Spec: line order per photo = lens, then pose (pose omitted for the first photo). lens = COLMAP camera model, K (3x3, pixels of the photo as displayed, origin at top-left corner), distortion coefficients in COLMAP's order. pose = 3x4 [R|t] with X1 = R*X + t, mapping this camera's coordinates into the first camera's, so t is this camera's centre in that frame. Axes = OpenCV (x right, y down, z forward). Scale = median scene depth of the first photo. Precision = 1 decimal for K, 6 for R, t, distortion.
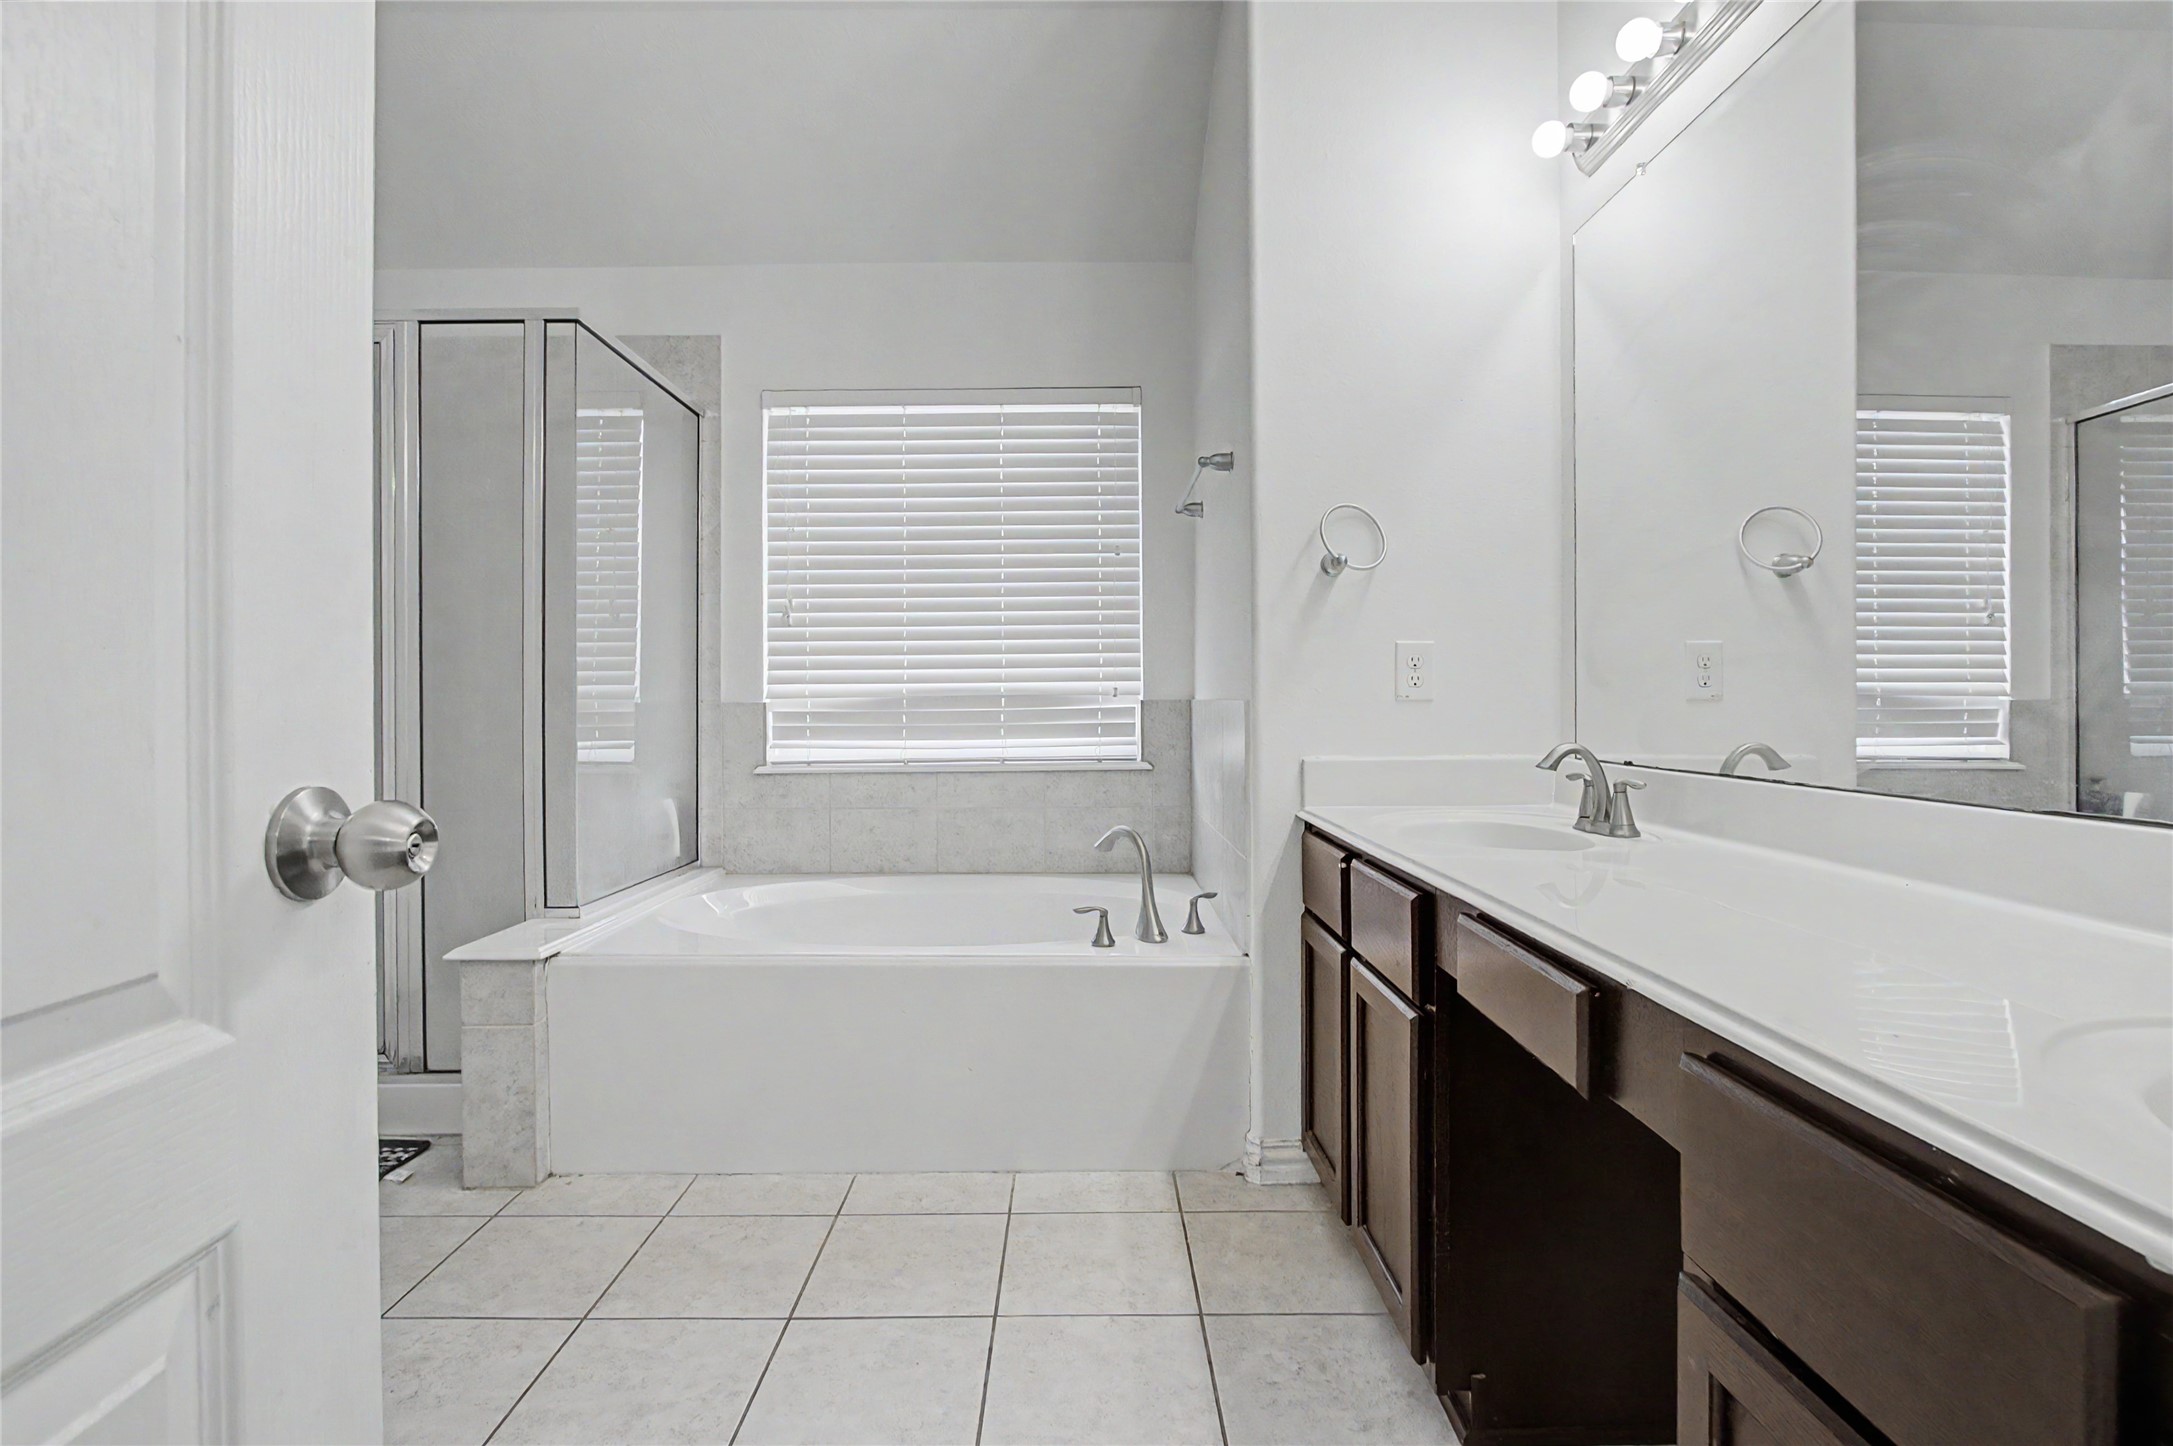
lens RADIAL K [[1003.0, 0, 1086.5], [0, 1003.0, 723.0], [0, 0, 1]] dist [0.000180, 0.000060]
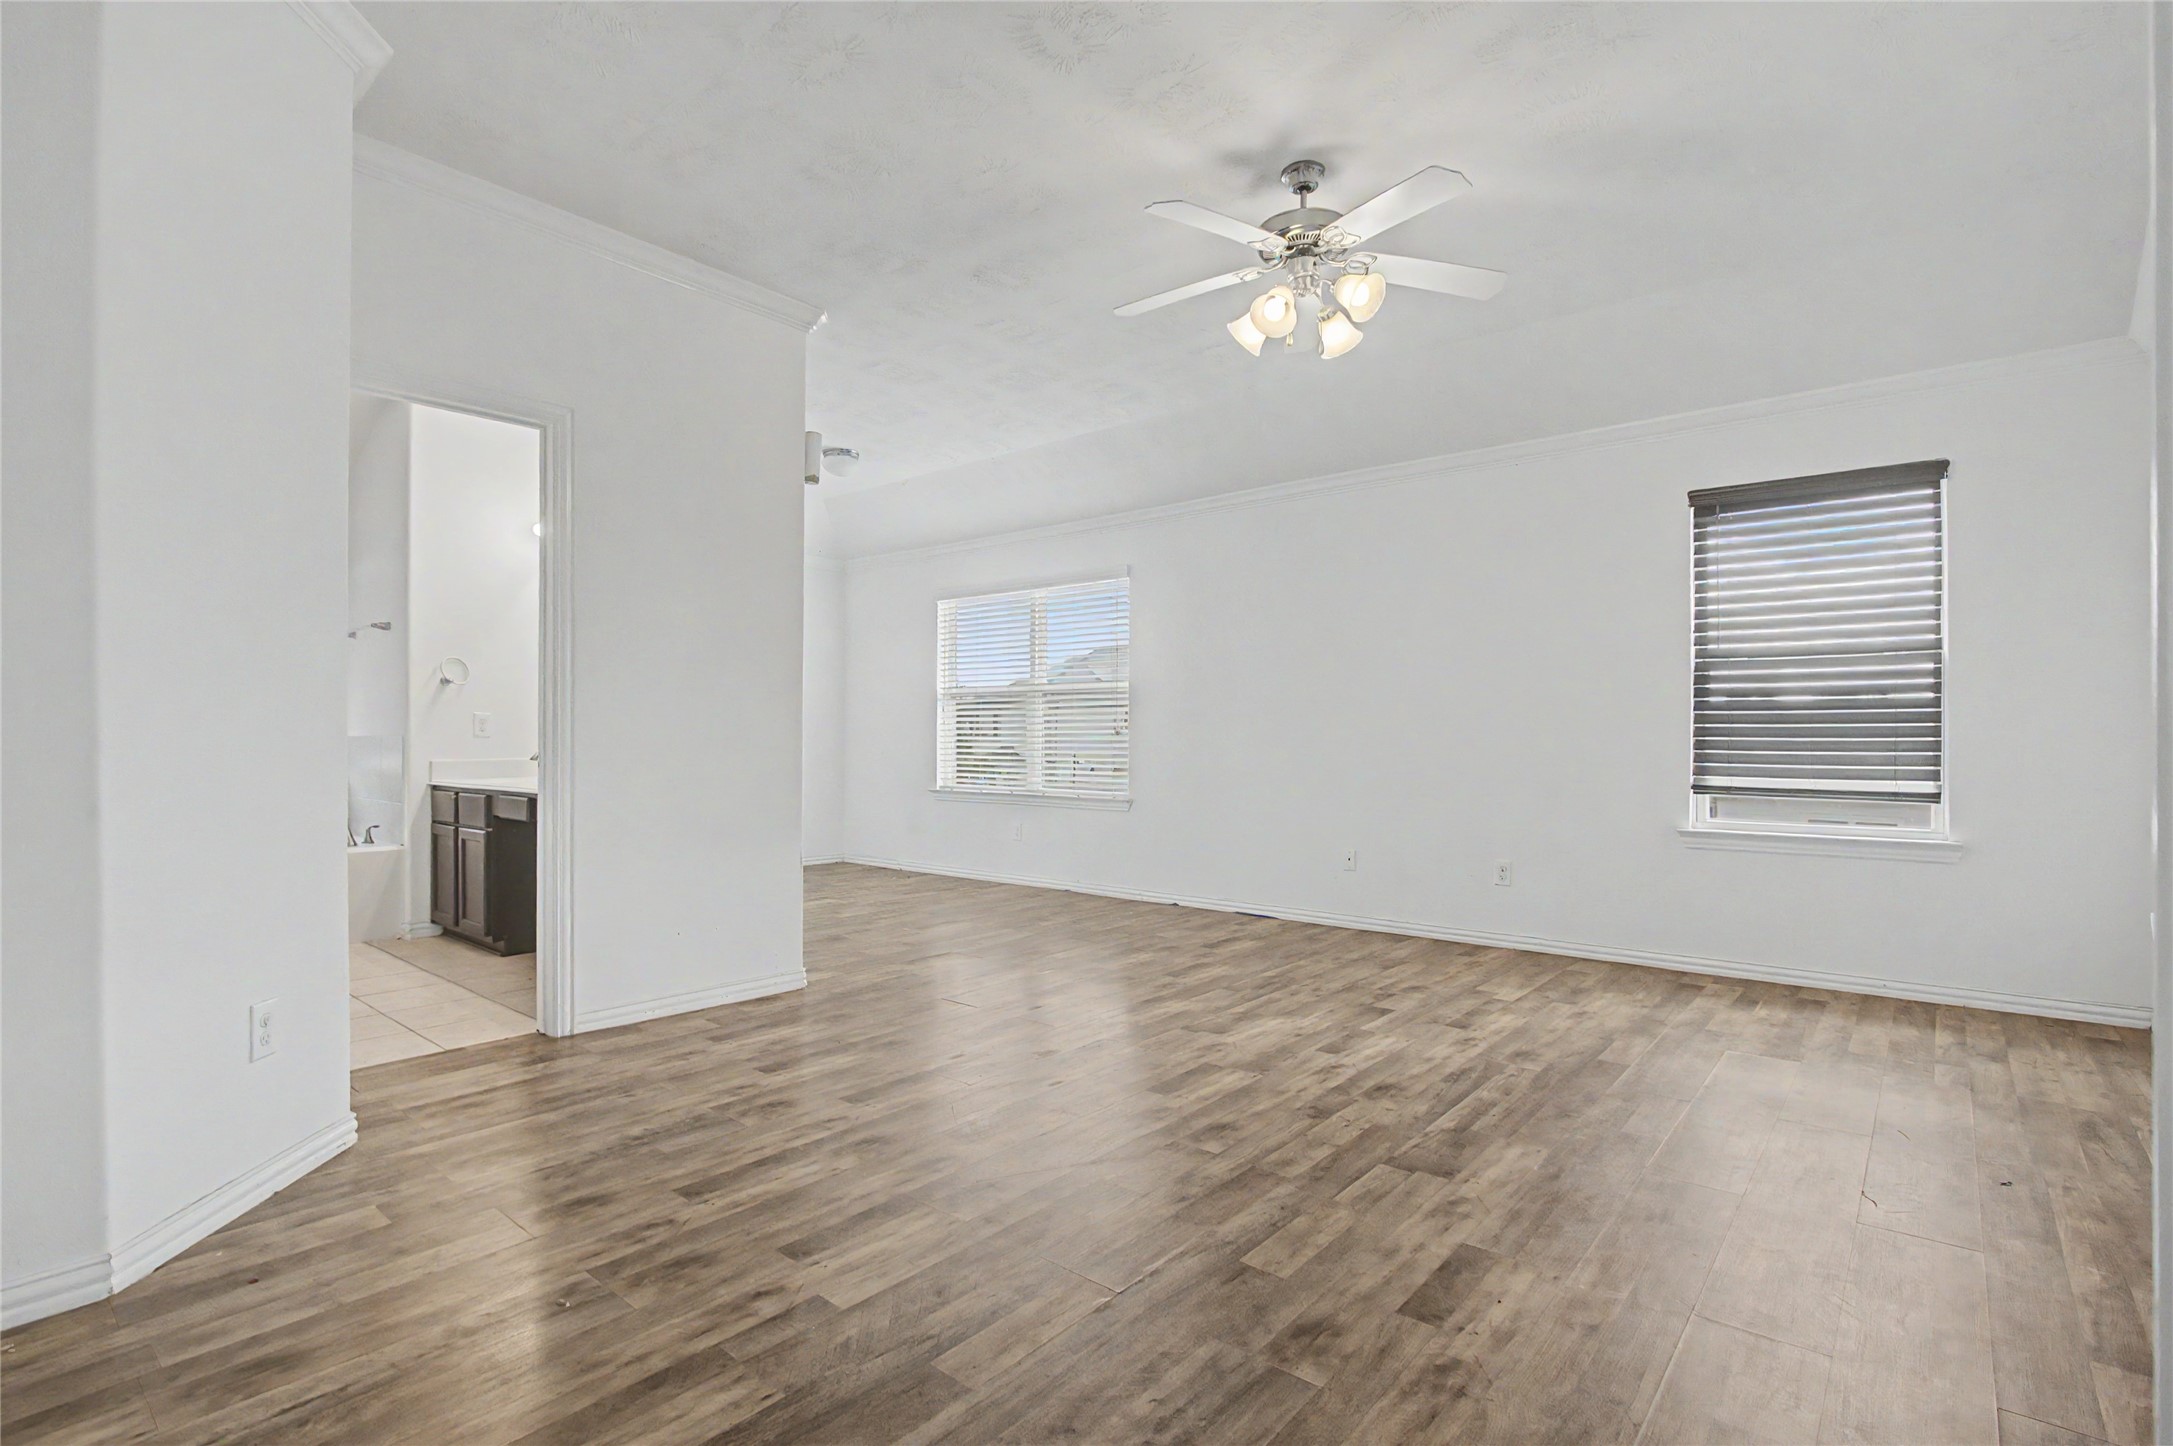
lens RADIAL K [[1028.5, 0, 1112.7], [0, 1028.5, 732.4], [0, 0, 1]] dist [-0.000258, 0.000353]
pose [[0.652836, 0.005098, 0.757482, -0.567409], [0.019319, 0.999540, -0.023376, 0.057742], [-0.757253, 0.029894, 0.652437, -1.793690]]
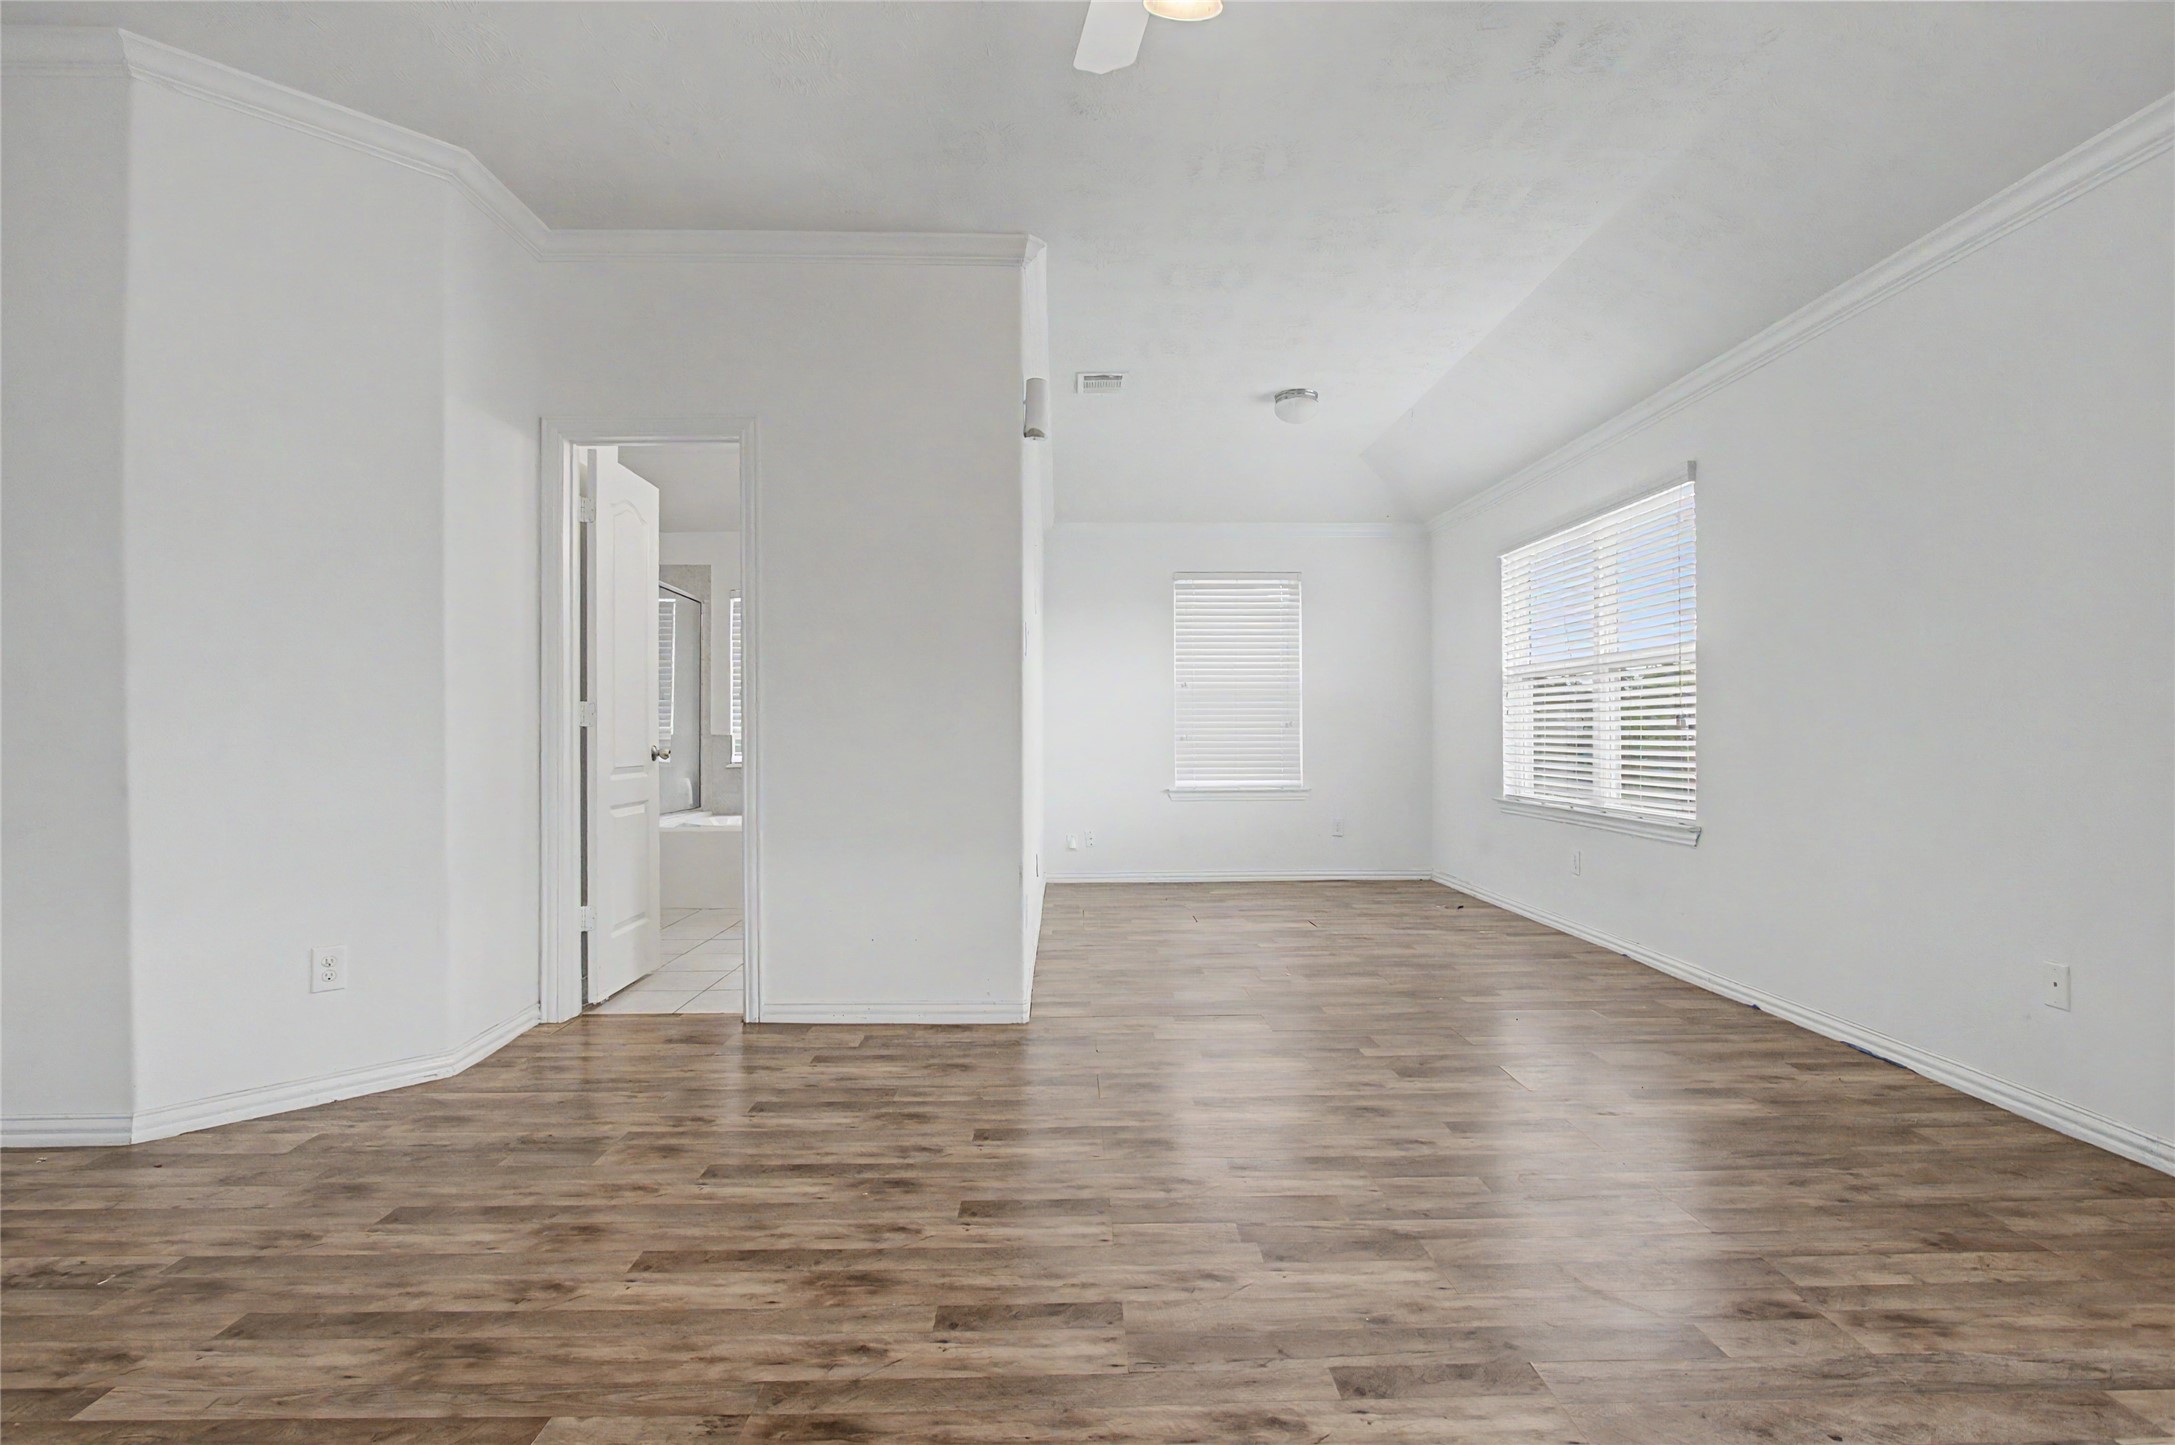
lens RADIAL K [[1027.9, 0, 1086.5], [0, 1027.9, 744.3], [0, 0, 1]] dist [-0.018102, 0.000600]
pose [[0.999990, -0.002831, 0.003437, 0.637172], [0.002885, 0.999871, -0.015830, 0.053210], [-0.003392, 0.015839, 0.999869, -1.764598]]
